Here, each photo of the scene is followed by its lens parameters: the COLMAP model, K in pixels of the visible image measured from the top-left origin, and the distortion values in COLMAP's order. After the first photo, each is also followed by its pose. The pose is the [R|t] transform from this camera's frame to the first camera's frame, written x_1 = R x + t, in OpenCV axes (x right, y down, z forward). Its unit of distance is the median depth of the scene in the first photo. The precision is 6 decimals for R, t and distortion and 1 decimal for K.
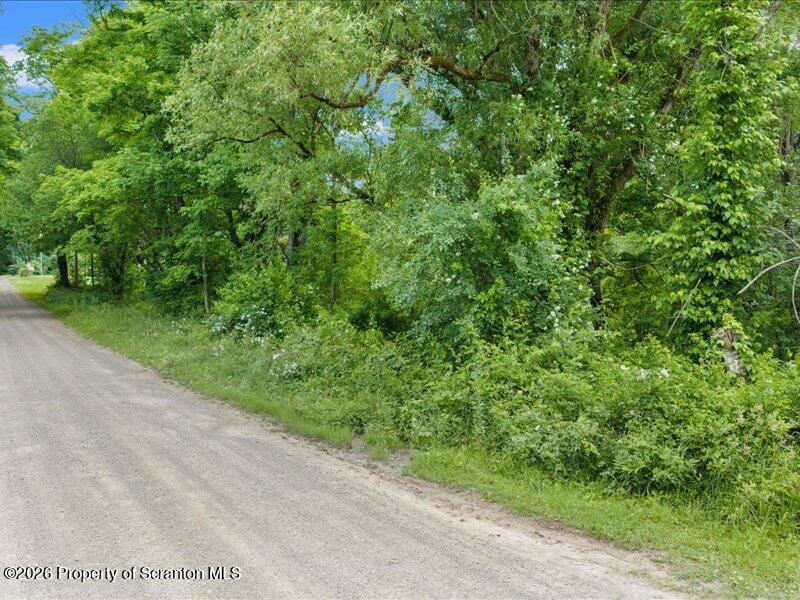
lens RADIAL K [[747.2, 0, 400.0], [0, 747.2, 300.0], [0, 0, 1]] dist [0.009278, -0.022511]
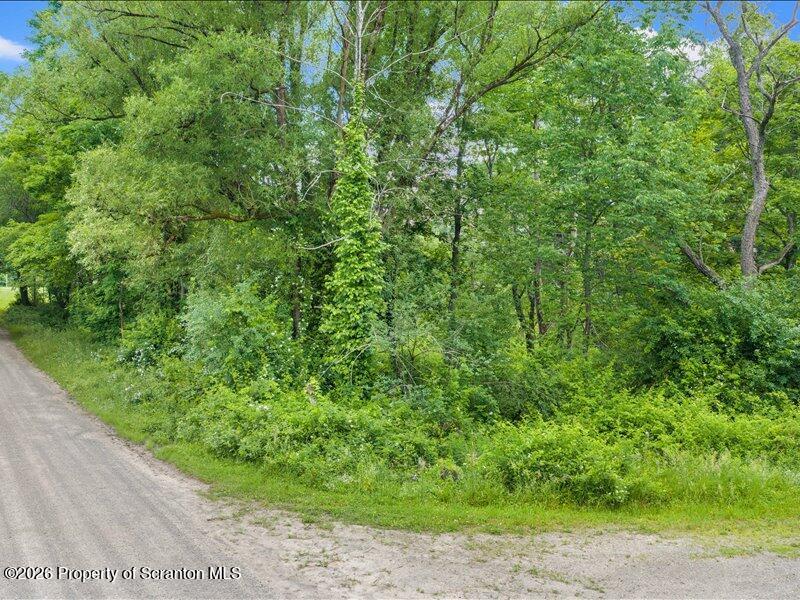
lens RADIAL K [[747.2, 0, 400.0], [0, 747.2, 300.0], [0, 0, 1]] dist [0.009278, -0.022511]
pose [[0.999548, -0.003151, 0.029903, 0.219968], [0.003072, 0.999992, 0.002682, -0.069698], [-0.029911, -0.002589, 0.999549, -0.373563]]
